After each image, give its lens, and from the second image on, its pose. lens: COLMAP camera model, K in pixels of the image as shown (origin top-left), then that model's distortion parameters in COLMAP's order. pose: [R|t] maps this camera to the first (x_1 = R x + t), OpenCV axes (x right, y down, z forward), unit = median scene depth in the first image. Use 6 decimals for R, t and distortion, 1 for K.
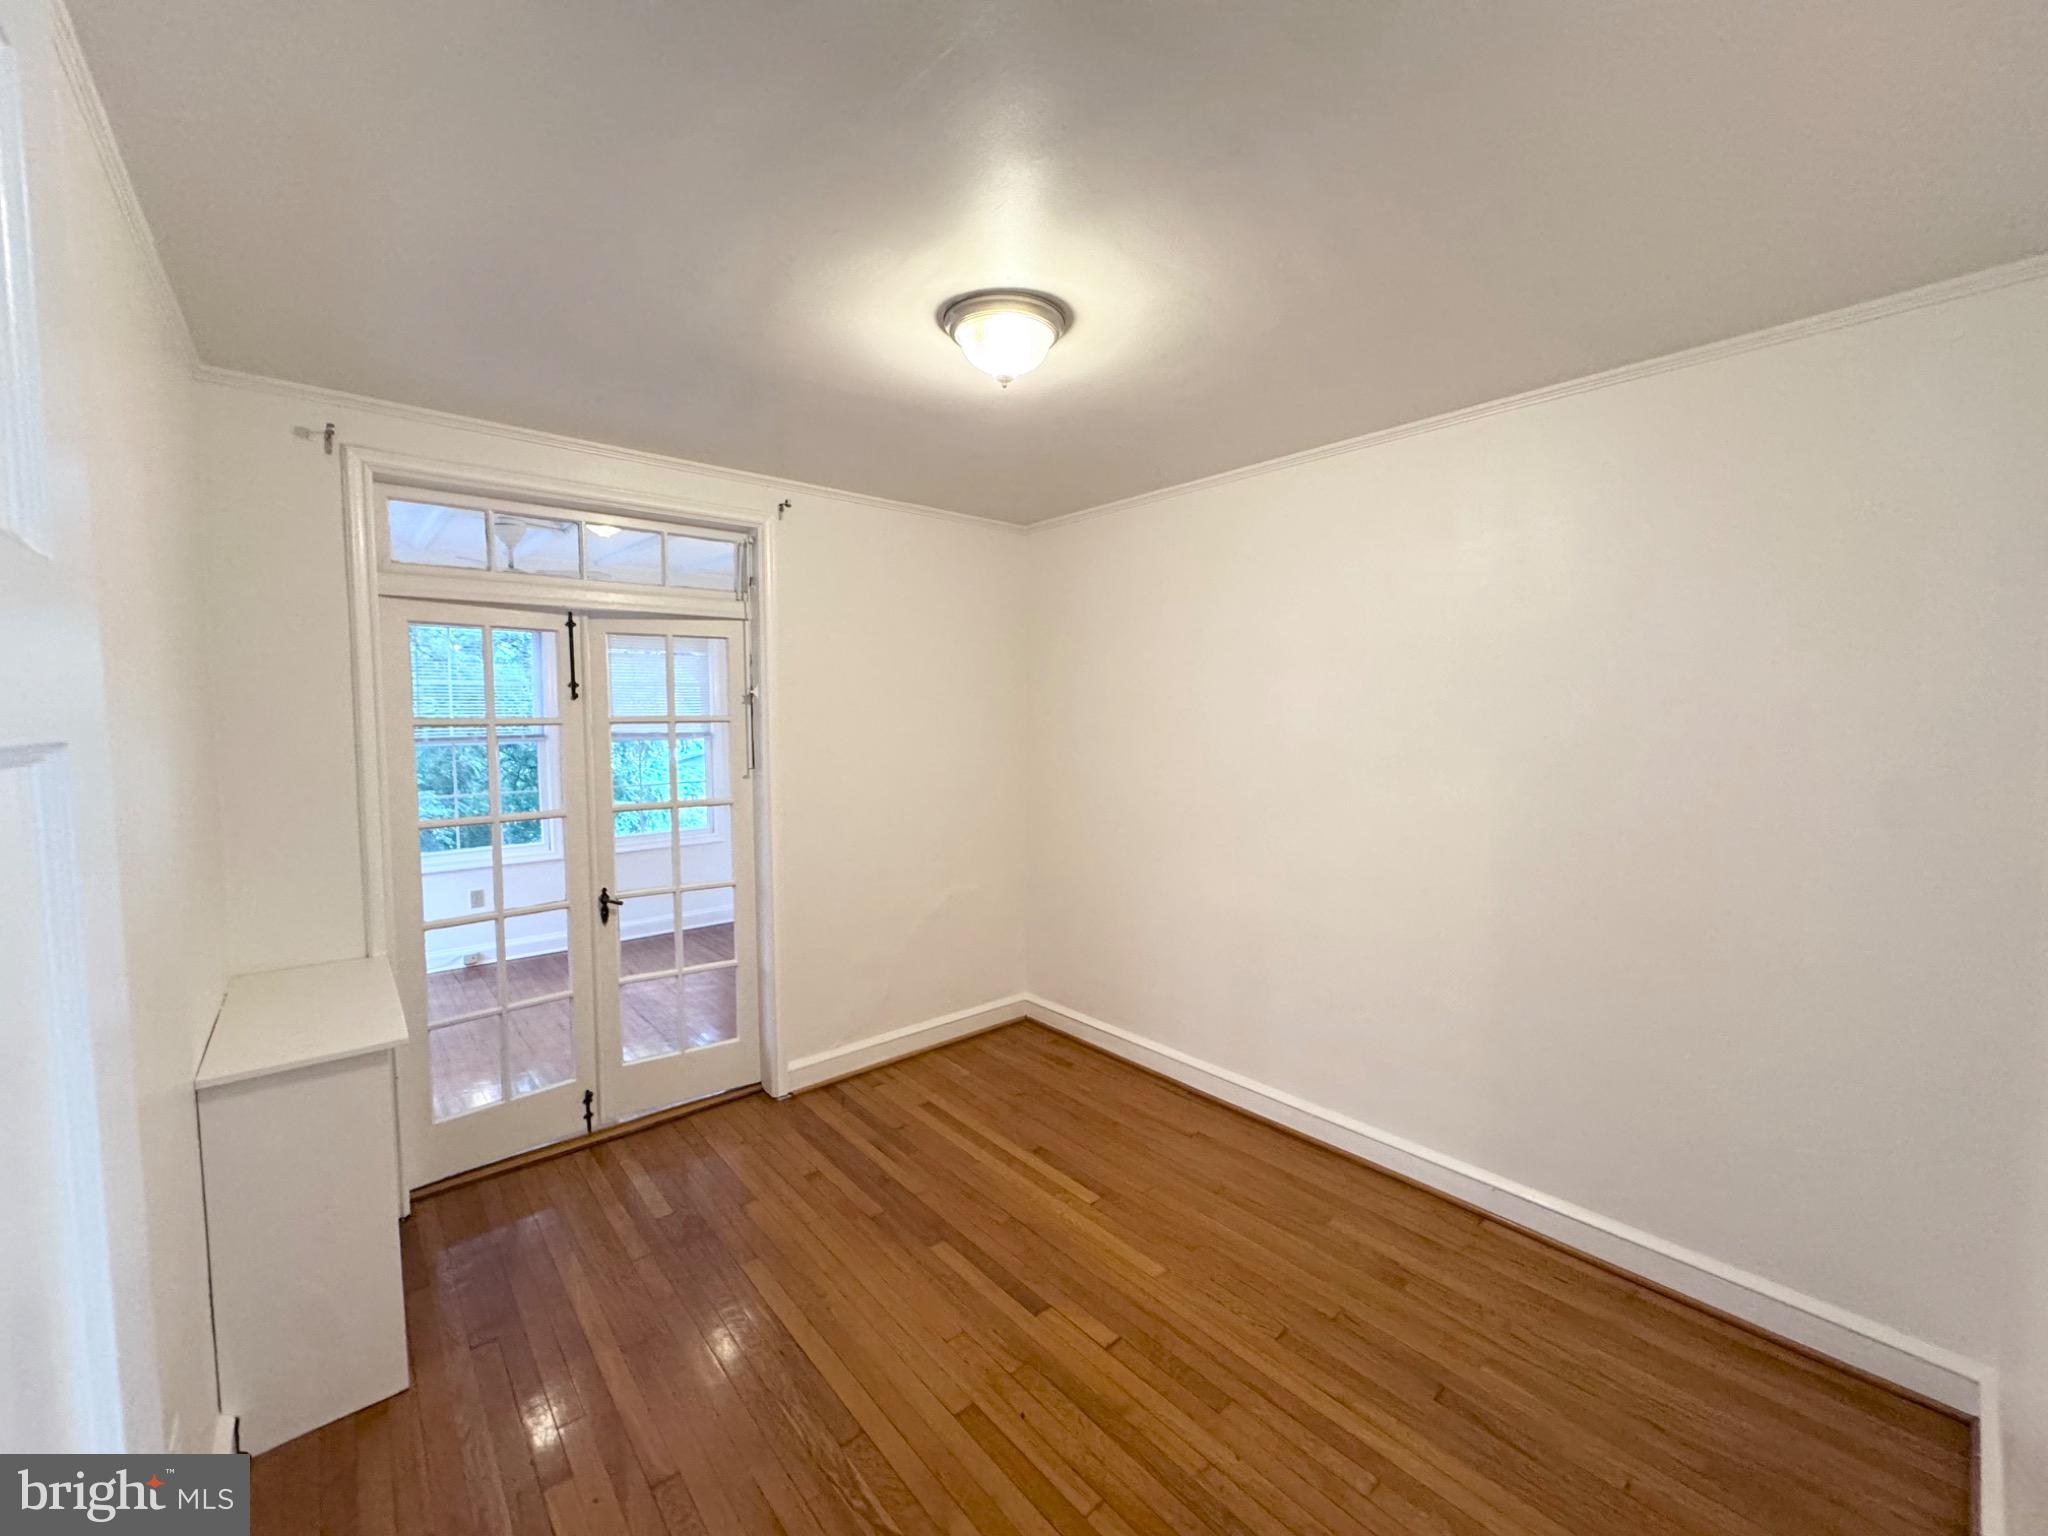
lens RADIAL K [[818.4, 0, 1025.8], [0, 818.4, 765.8], [0, 0, 1]] dist [-0.000524, 0.000360]
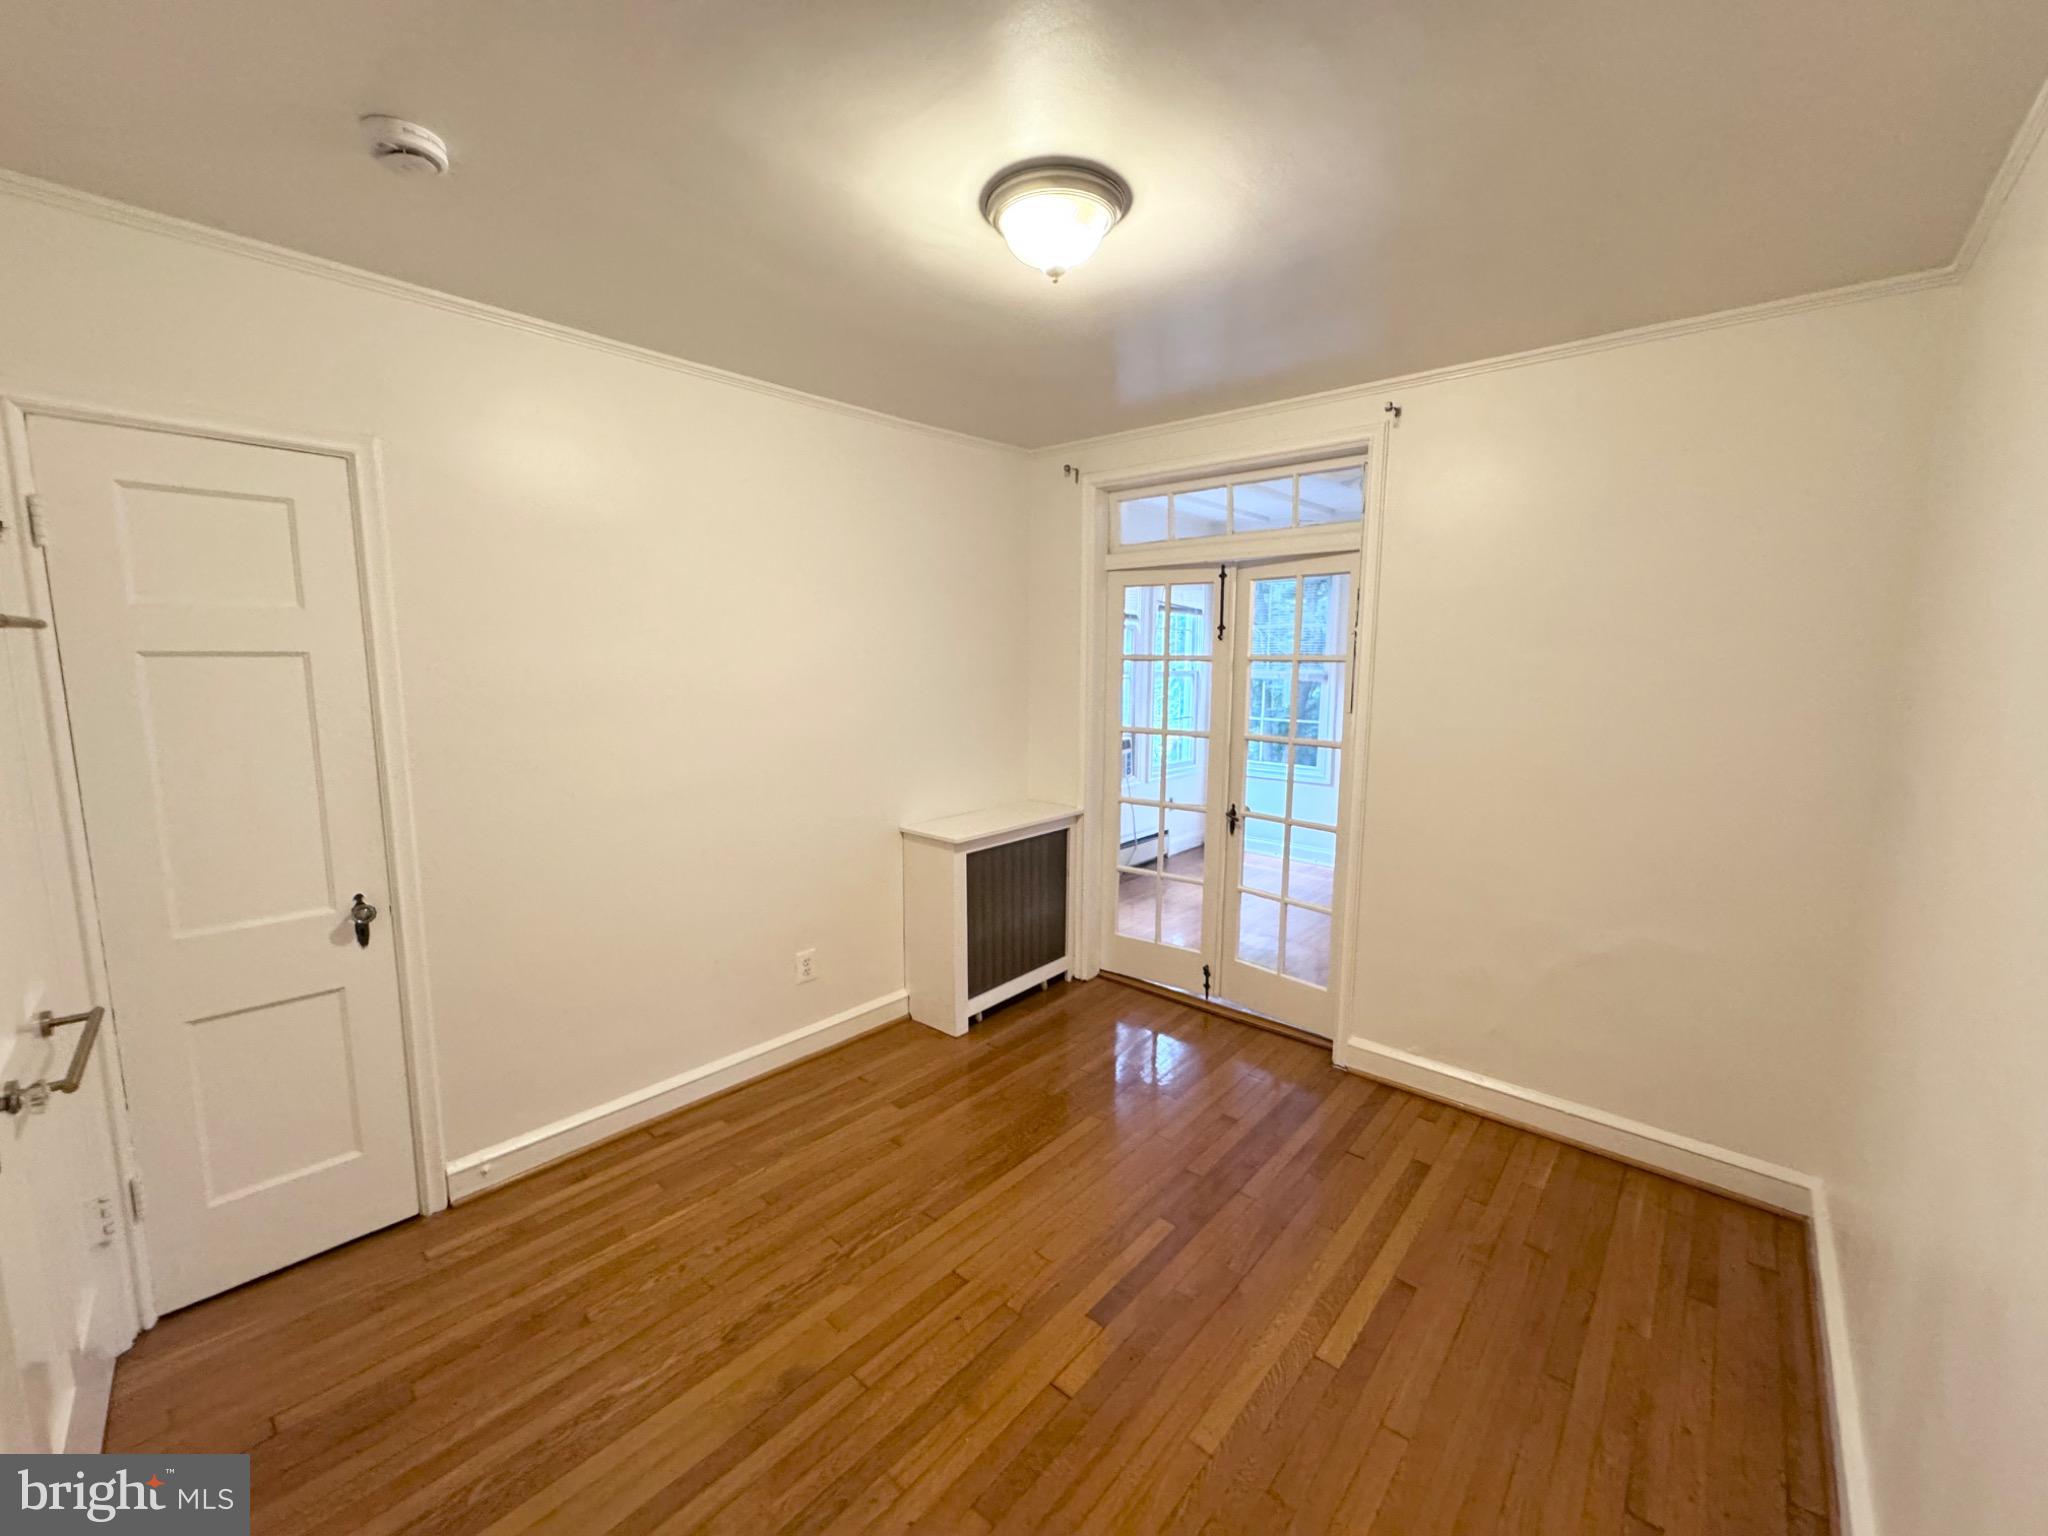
lens RADIAL K [[818.4, 0, 1032.3], [0, 818.4, 763.4], [0, 0, 1]] dist [-0.000524, 0.000360]
pose [[0.148568, 0.135820, -0.979531, 0.591492], [-0.073385, 0.989307, 0.126045, -0.033671], [0.986176, 0.053157, 0.156946, 0.557675]]
